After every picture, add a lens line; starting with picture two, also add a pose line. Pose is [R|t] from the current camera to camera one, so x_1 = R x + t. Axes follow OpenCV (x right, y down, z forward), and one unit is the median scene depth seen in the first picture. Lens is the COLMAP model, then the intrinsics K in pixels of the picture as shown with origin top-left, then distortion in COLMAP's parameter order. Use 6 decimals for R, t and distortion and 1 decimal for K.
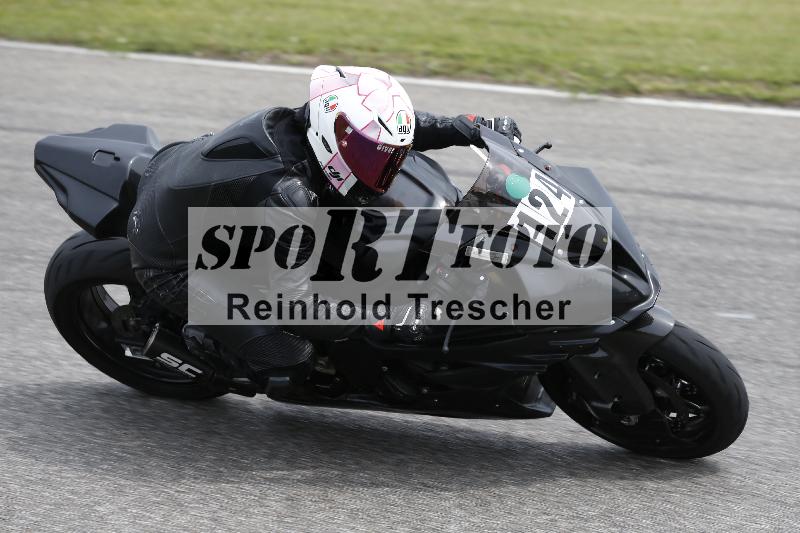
lens RADIAL K [[4525.0, 0, 398.8], [0, 4525.0, 267.6], [0, 0, 1]] dist [1.771637, 0.000000]
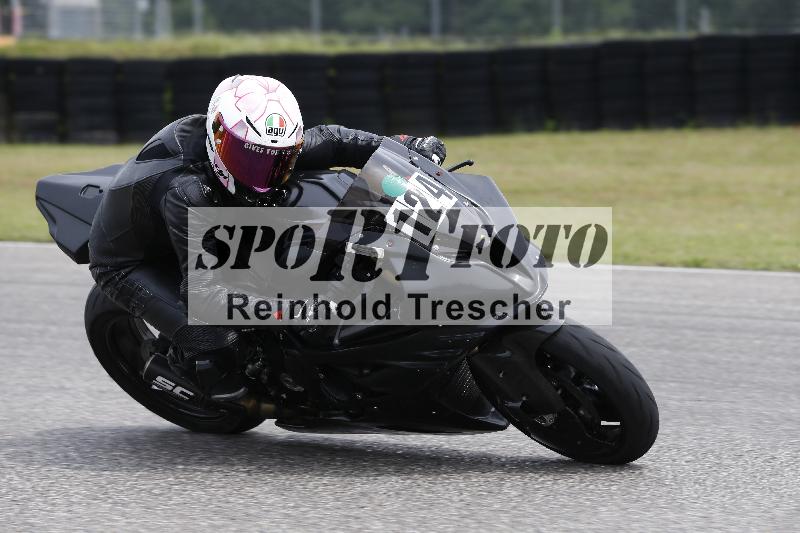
lens RADIAL K [[4525.0, 0, 399.5], [0, 4525.0, 292.8], [0, 0, 1]] dist [1.771637, 0.000000]
pose [[0.957017, -0.022809, -0.289132, 0.319140], [-0.007122, 0.994754, -0.102045, 0.110243], [0.289943, 0.099718, 0.951835, -0.006272]]
